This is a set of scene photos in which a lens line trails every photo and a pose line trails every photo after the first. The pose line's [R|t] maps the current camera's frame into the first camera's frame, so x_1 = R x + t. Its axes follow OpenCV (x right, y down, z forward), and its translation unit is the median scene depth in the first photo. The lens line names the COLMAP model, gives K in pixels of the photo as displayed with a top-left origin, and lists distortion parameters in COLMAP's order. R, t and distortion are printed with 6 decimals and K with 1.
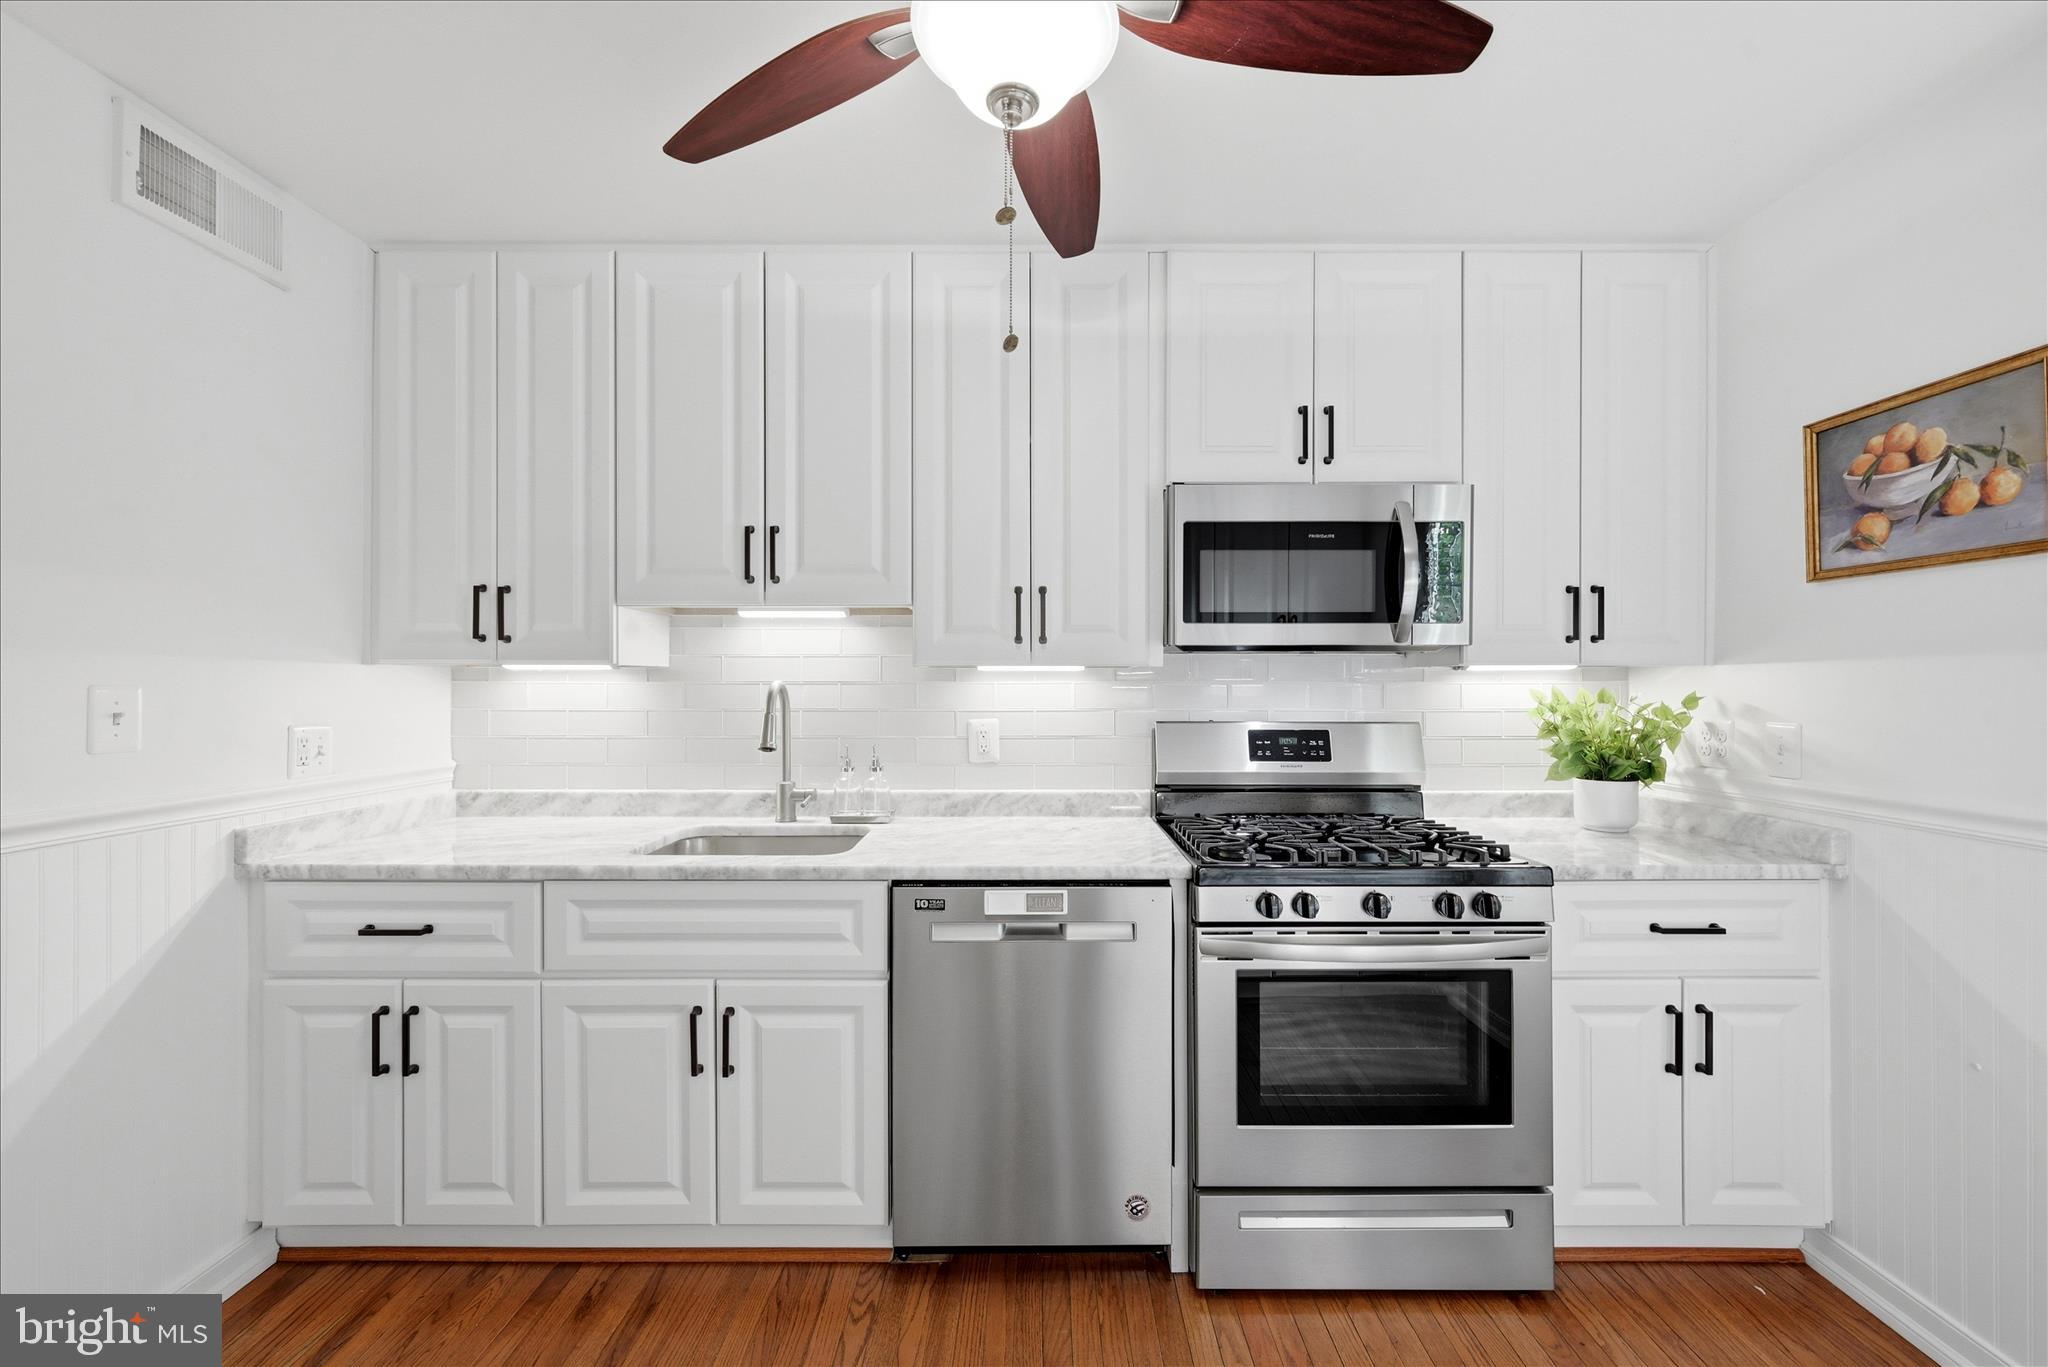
lens RADIAL K [[809.7, 0, 1024.0], [0, 809.7, 683.5], [0, 0, 1]] dist [-0.000383, 0.000016]
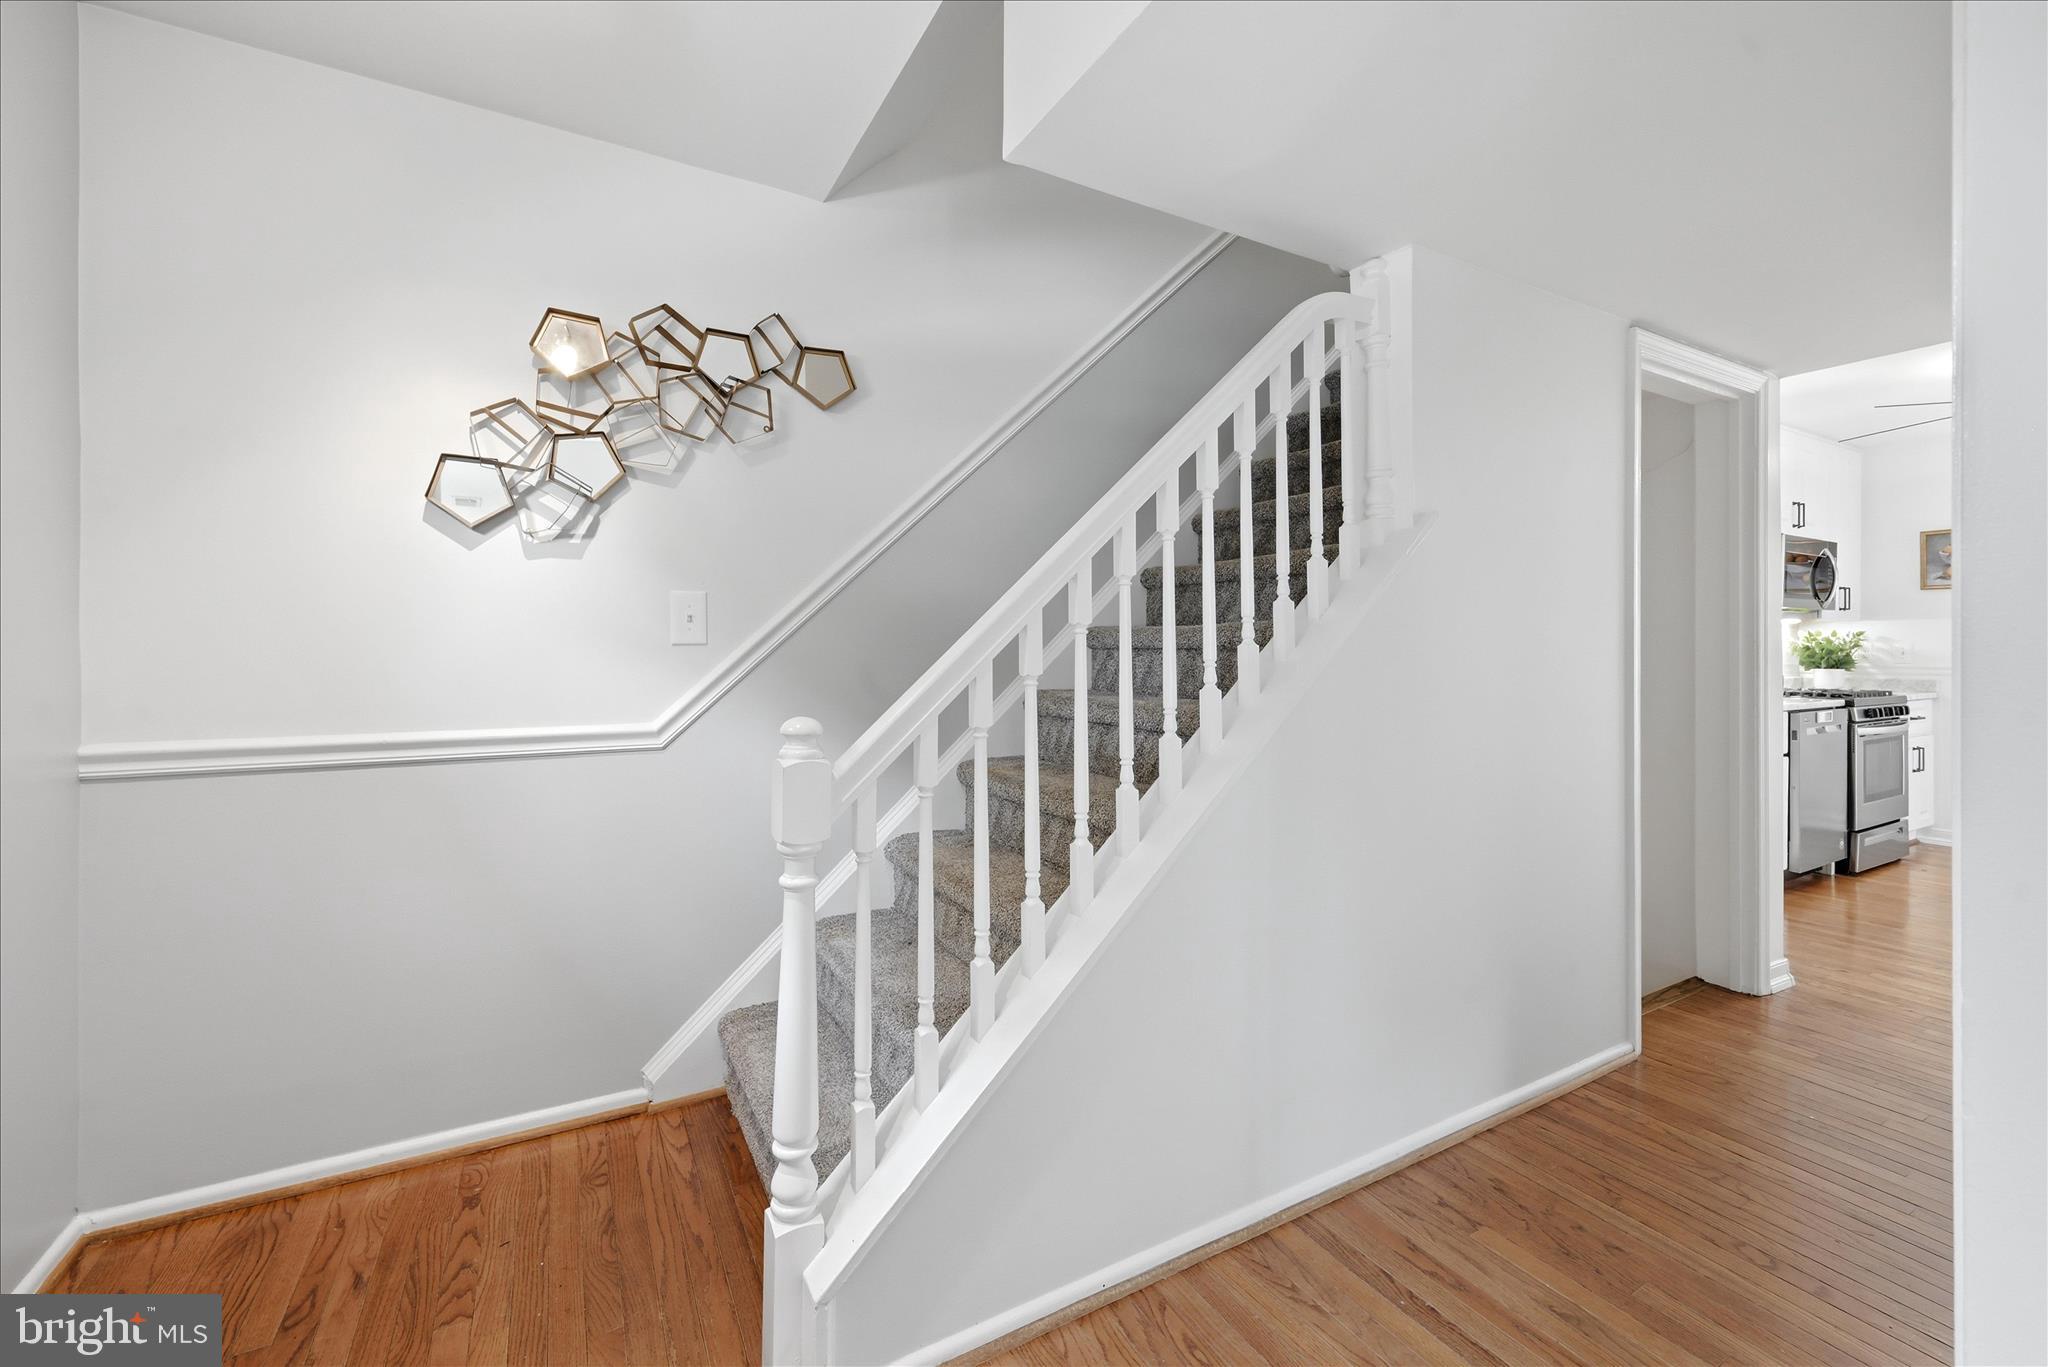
lens RADIAL K [[843.7, 0, 1020.7], [0, 843.7, 653.3], [0, 0, 1]] dist [-0.000418, 0.000032]
pose [[0.869319, -0.001225, 0.494249, -2.651691], [0.001512, 0.999999, -0.000179, 0.072256], [-0.494248, 0.000903, 0.869320, 0.035862]]
